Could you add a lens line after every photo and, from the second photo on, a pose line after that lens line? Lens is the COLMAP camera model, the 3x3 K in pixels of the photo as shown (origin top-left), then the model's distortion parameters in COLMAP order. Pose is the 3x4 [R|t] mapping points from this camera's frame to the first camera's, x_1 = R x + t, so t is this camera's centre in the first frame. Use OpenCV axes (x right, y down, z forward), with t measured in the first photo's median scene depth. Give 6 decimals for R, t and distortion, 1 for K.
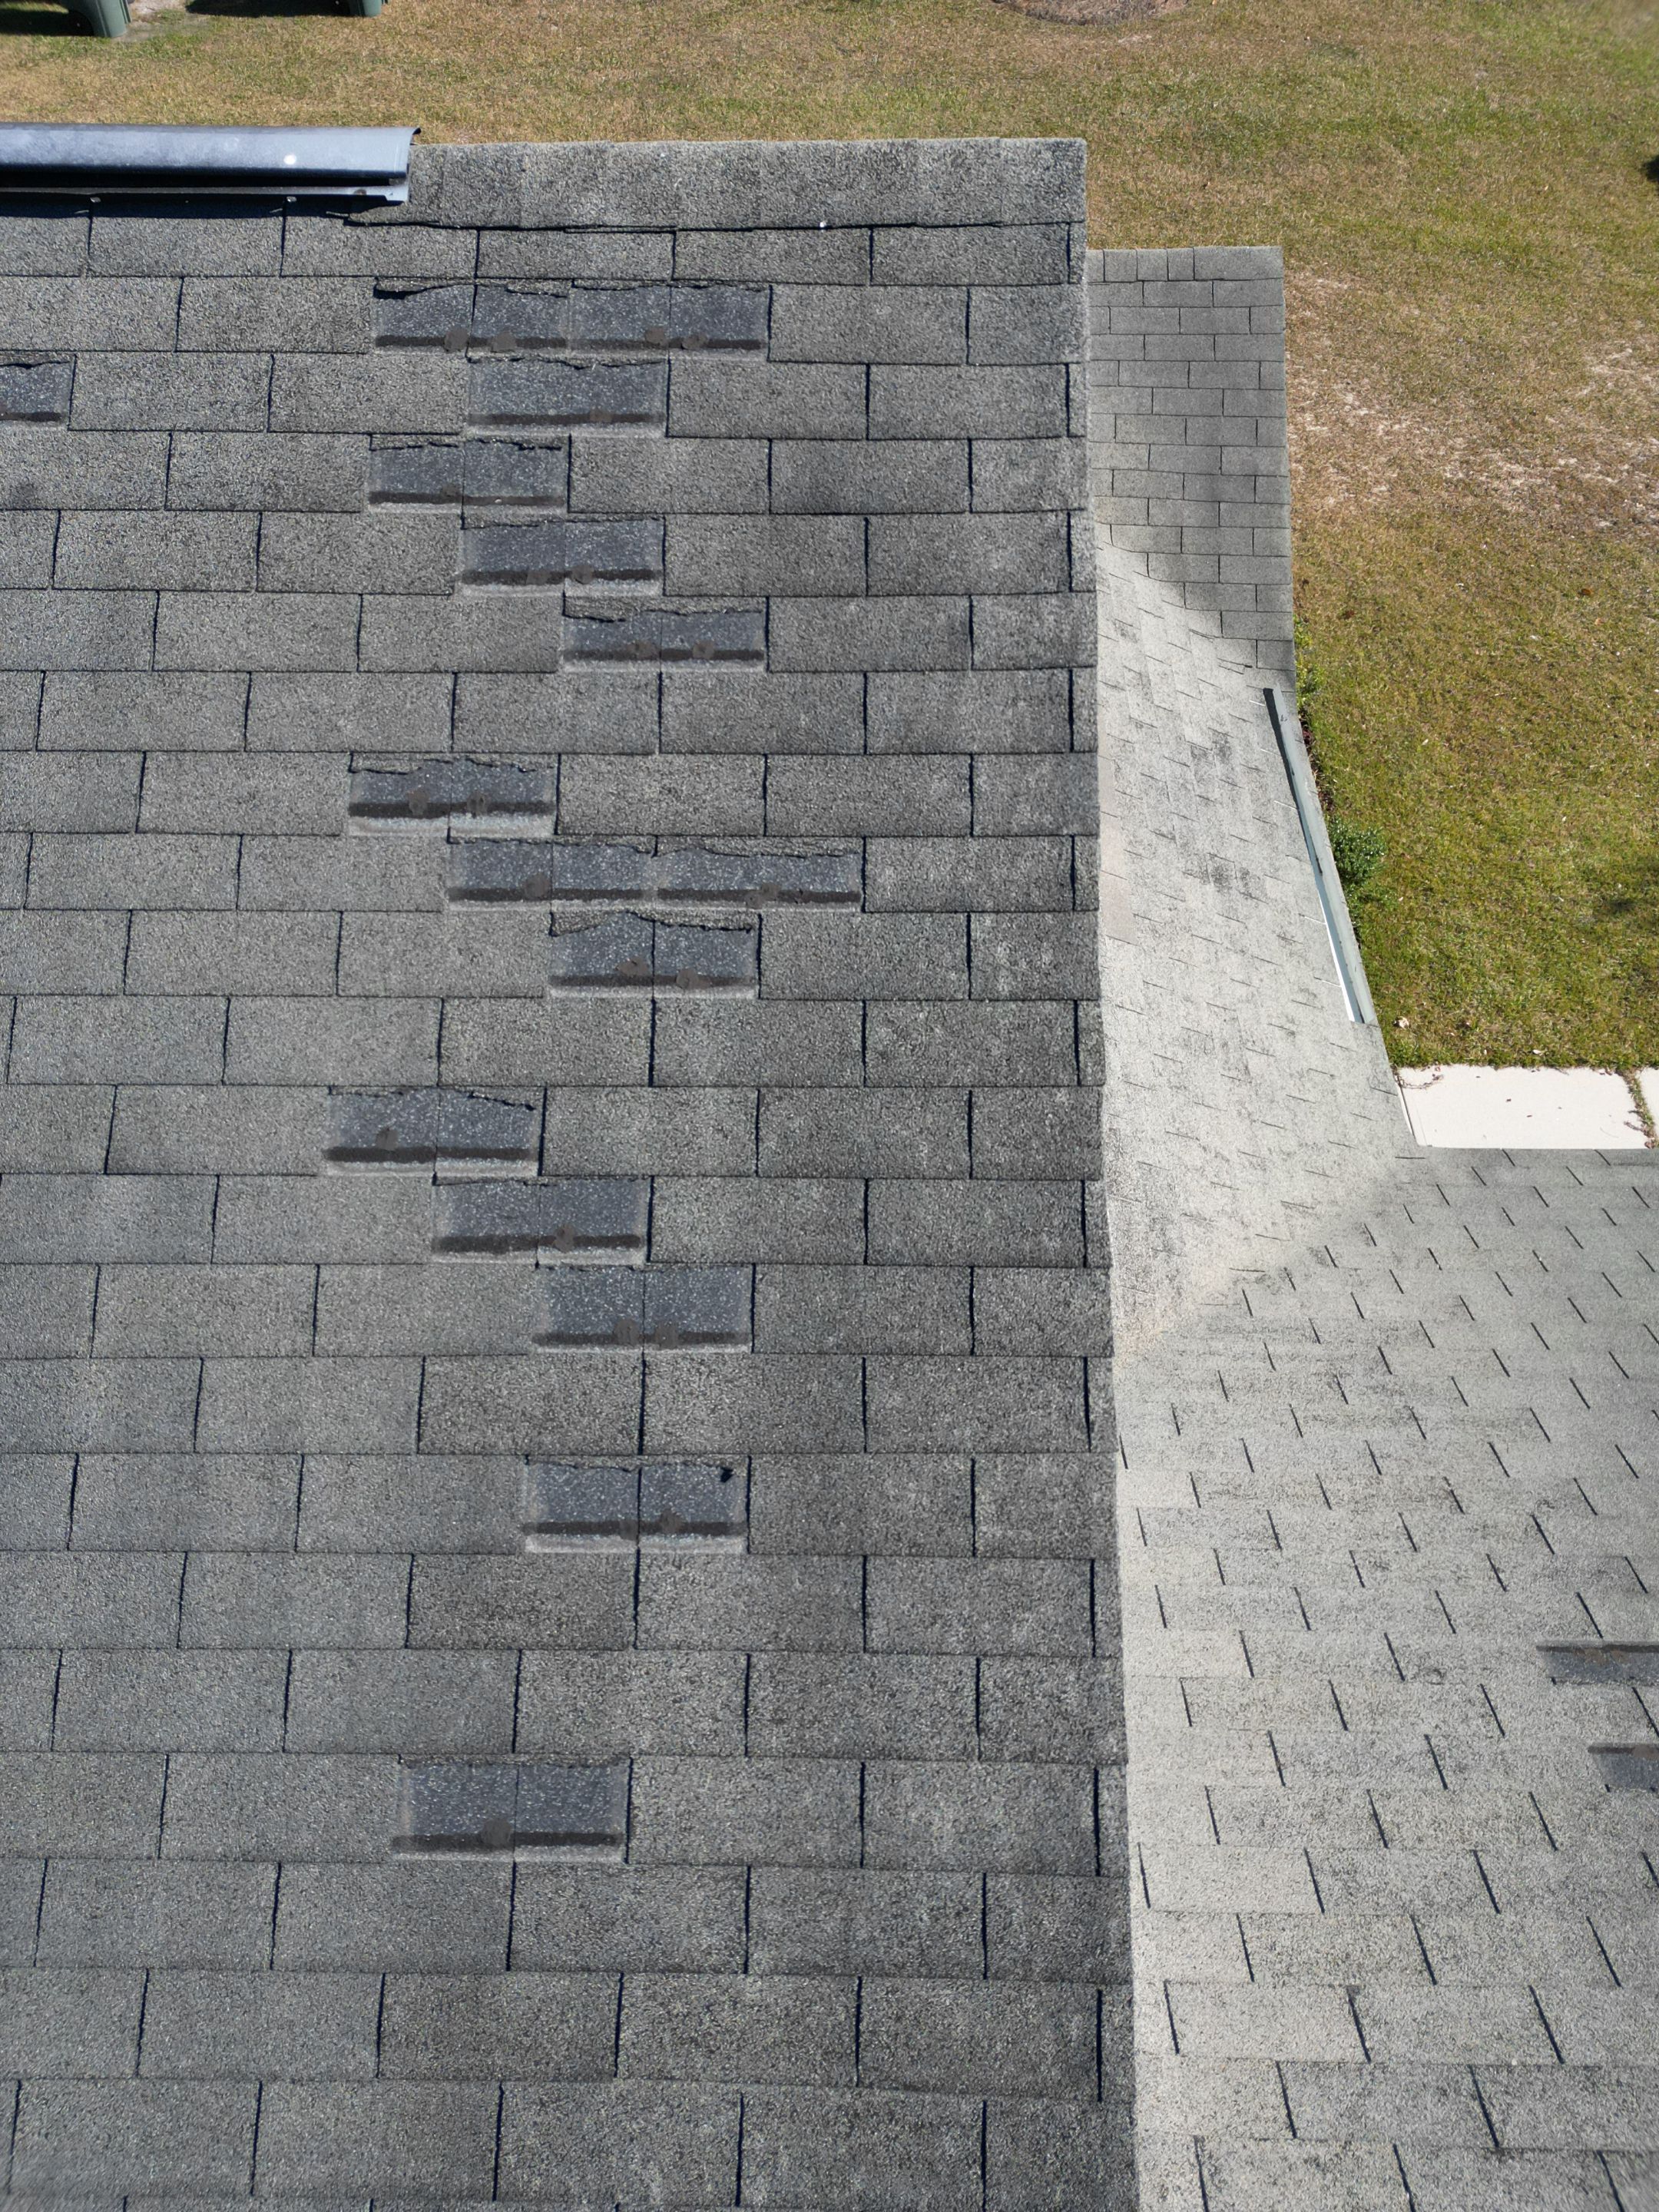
lens RADIAL K [[1547.8, 0, 828.1], [0, 1547.8, 1104.8], [0, 0, 1]] dist [0.066569, -0.050493]
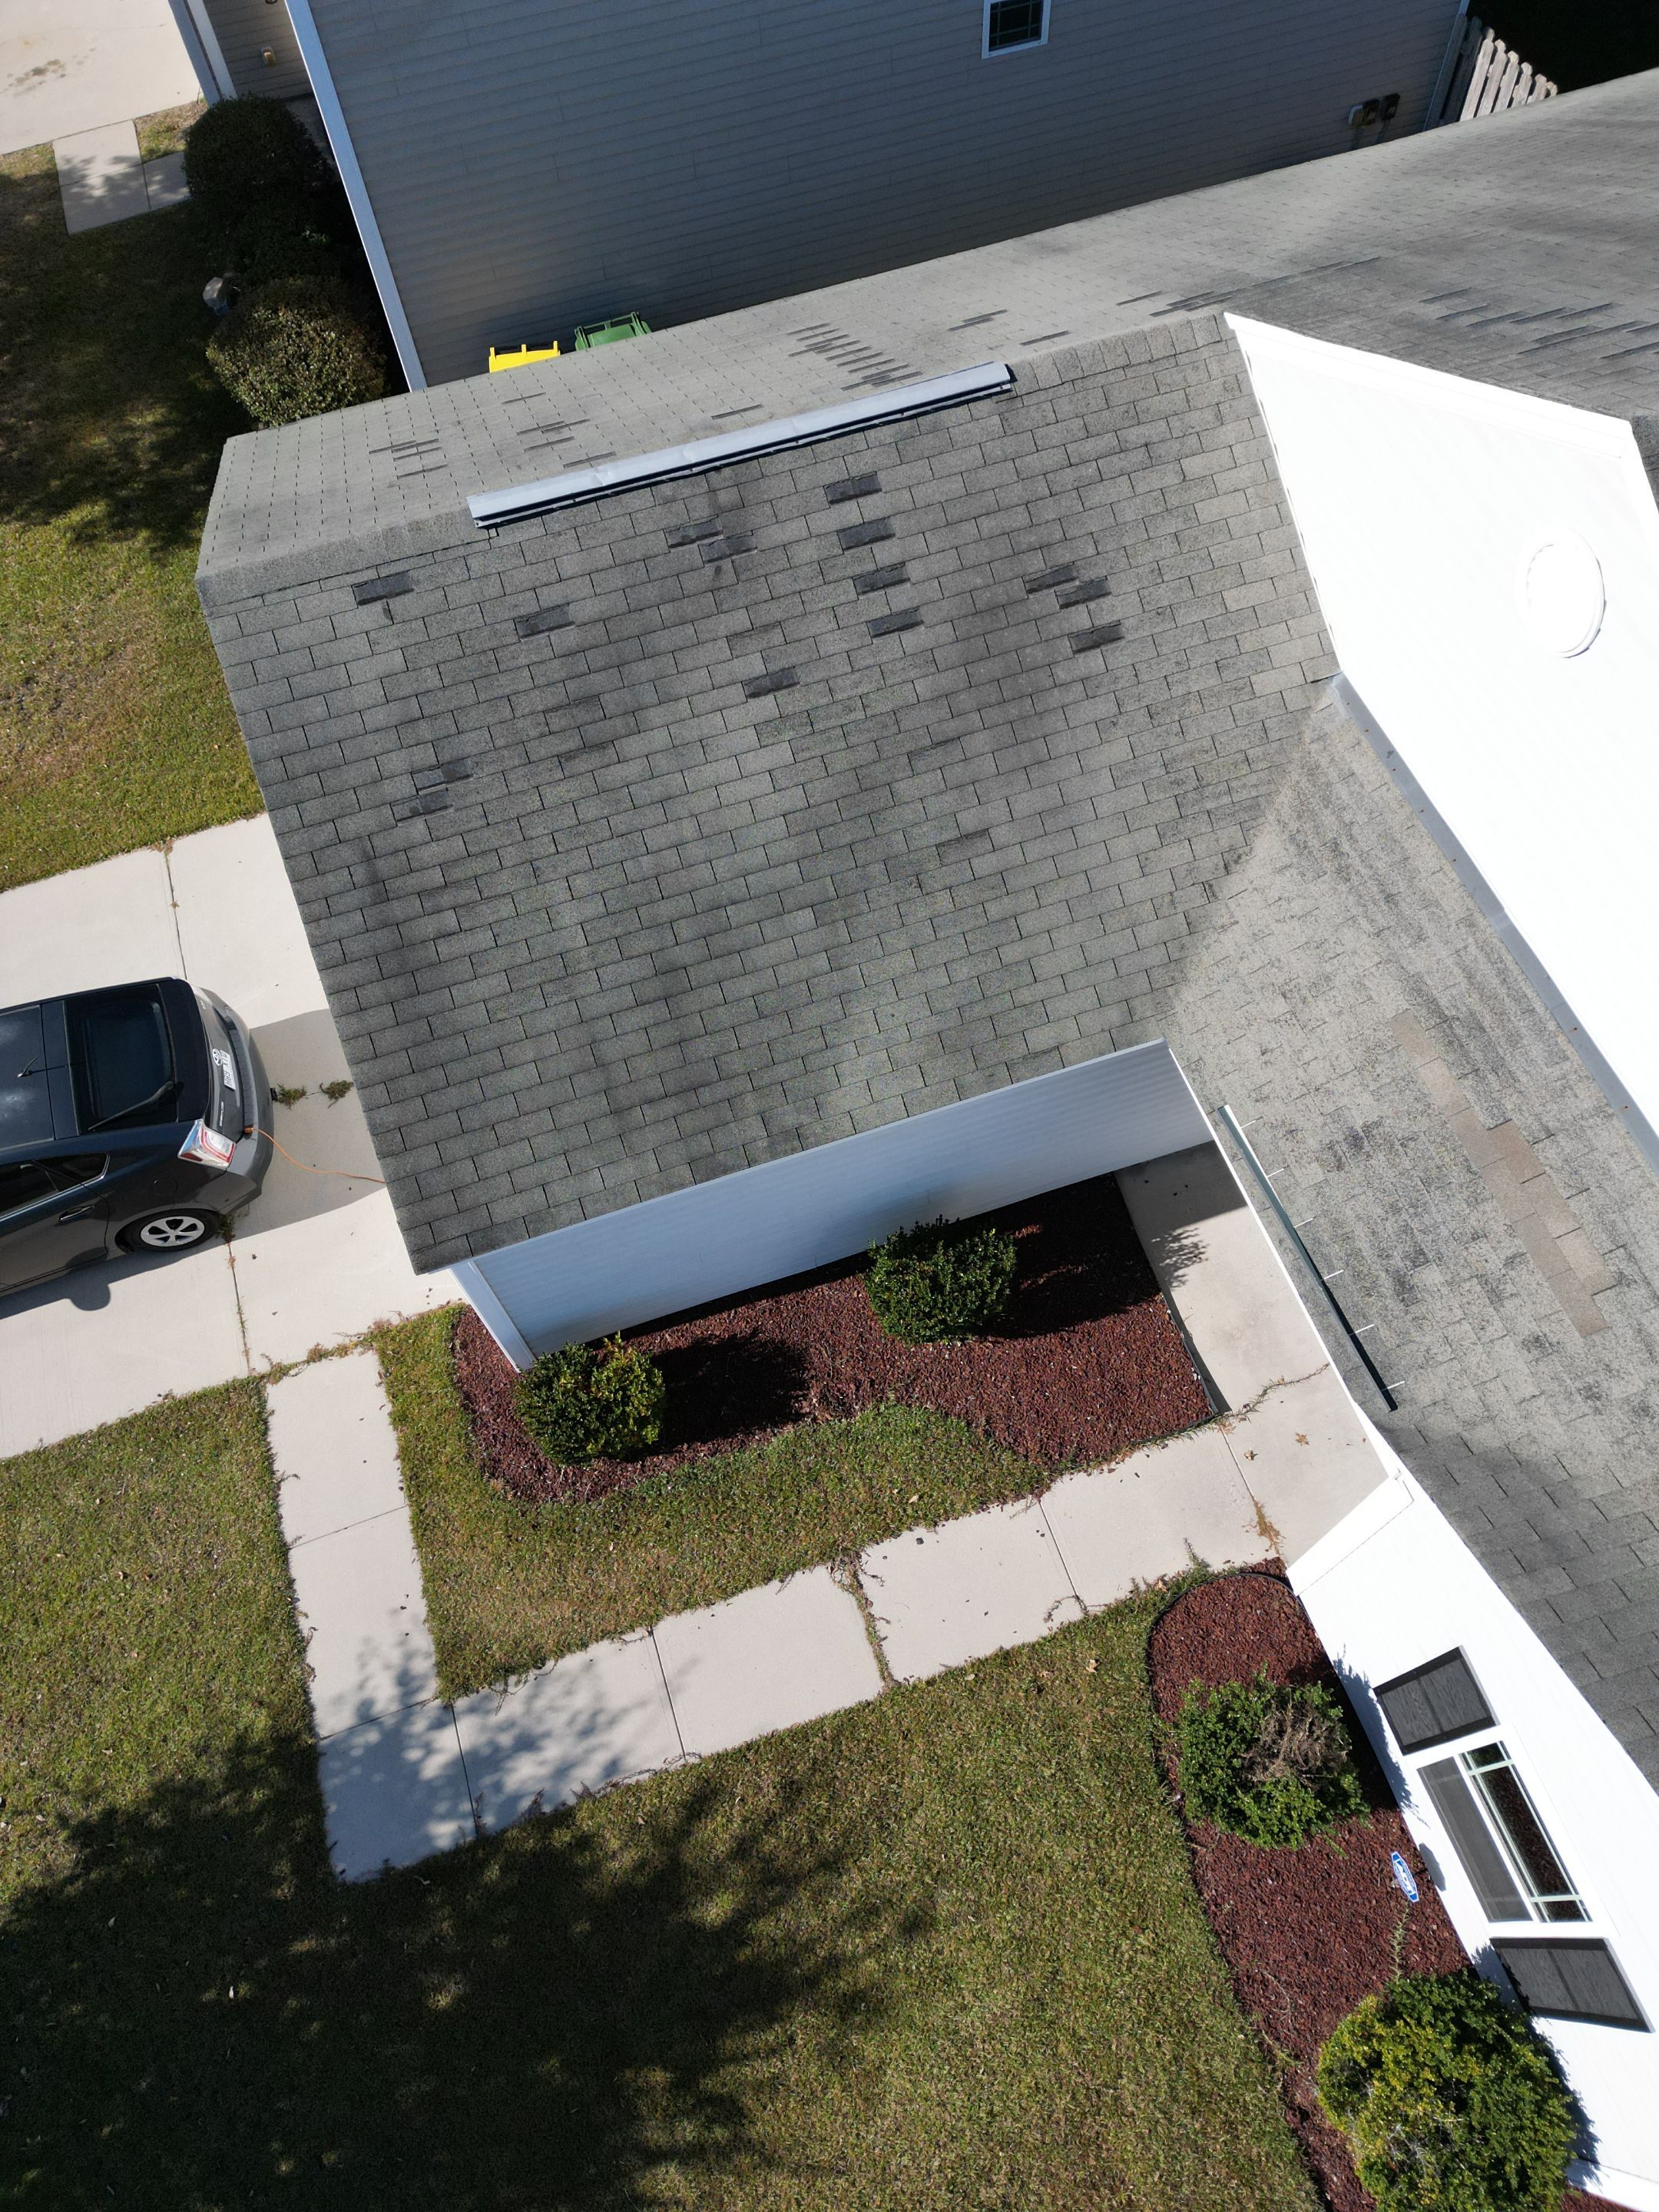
lens RADIAL K [[1547.8, 0, 827.6], [0, 1547.8, 1097.4], [0, 0, 1]] dist [0.066569, -0.050493]
pose [[-0.945748, 0.305386, -0.110907, 1.946485], [-0.230319, -0.389397, 0.891809, -2.933407], [0.229159, 0.868971, 0.438607, 0.546081]]
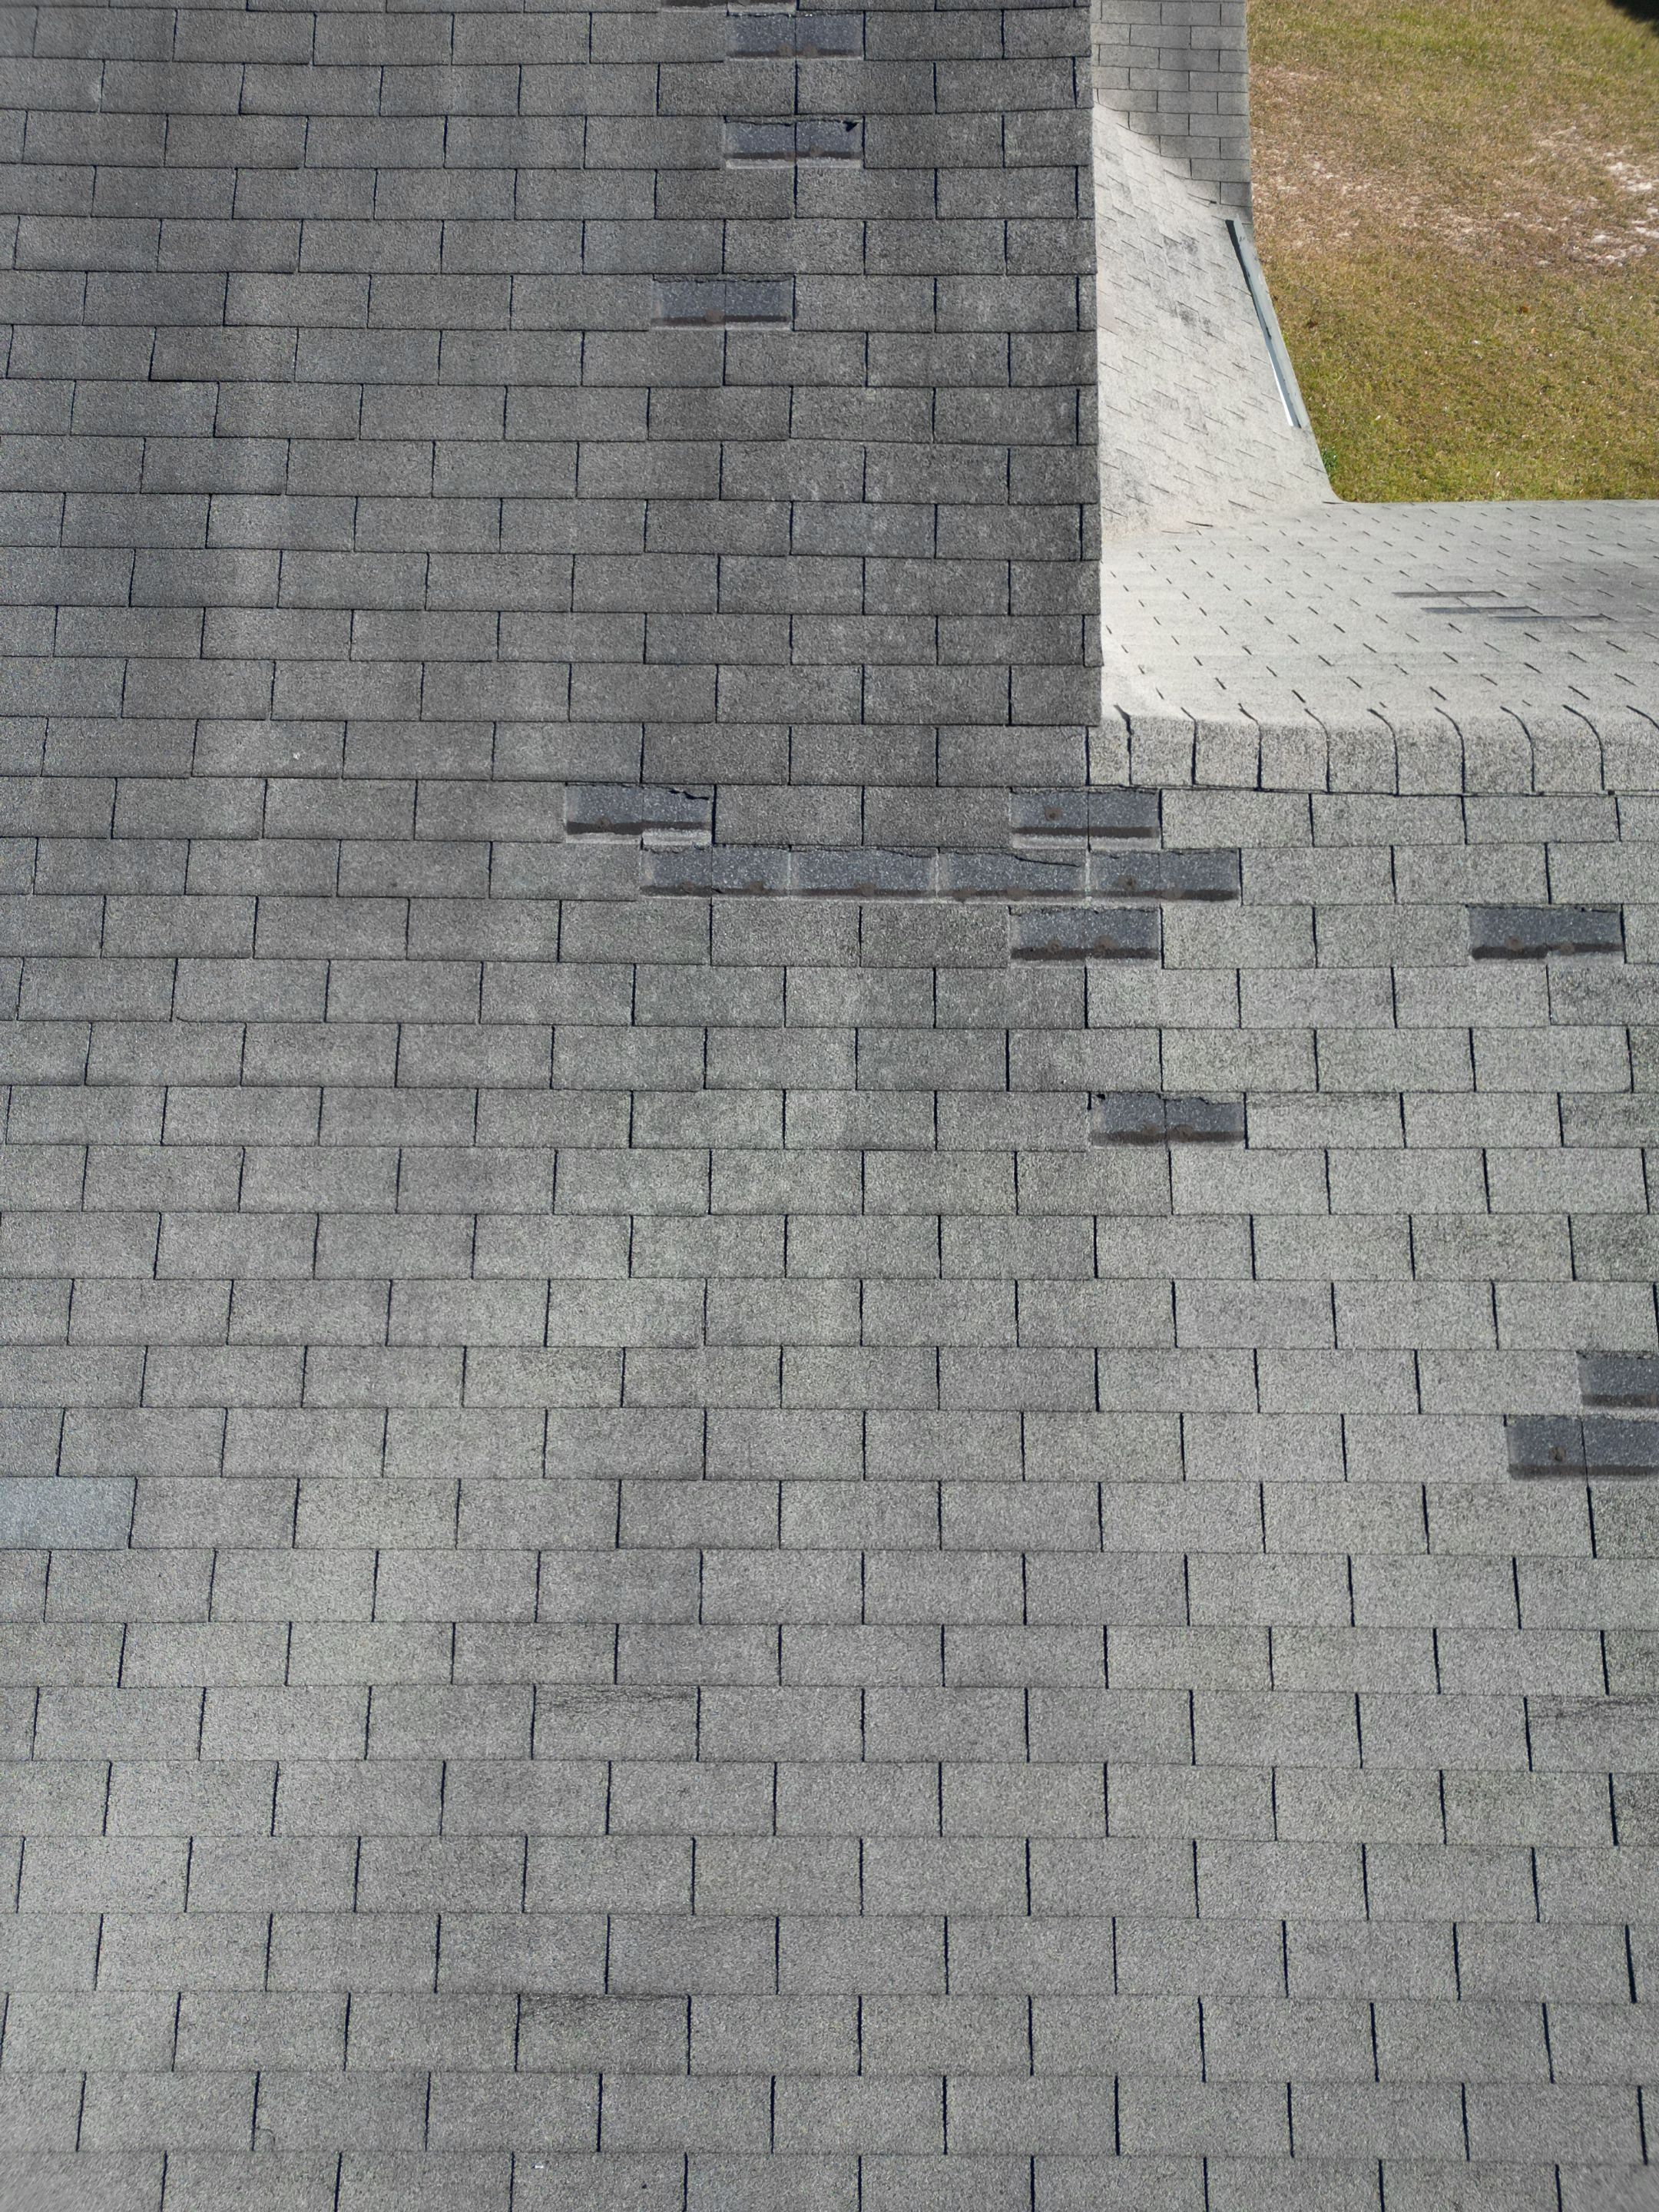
lens RADIAL K [[1547.8, 0, 826.7], [0, 1547.8, 1098.7], [0, 0, 1]] dist [0.066569, -0.050493]
pose [[0.999988, -0.000373, 0.004893, -0.083850], [0.000351, 0.999990, 0.004520, 1.061818], [-0.004895, -0.004518, 0.999978, -0.542683]]
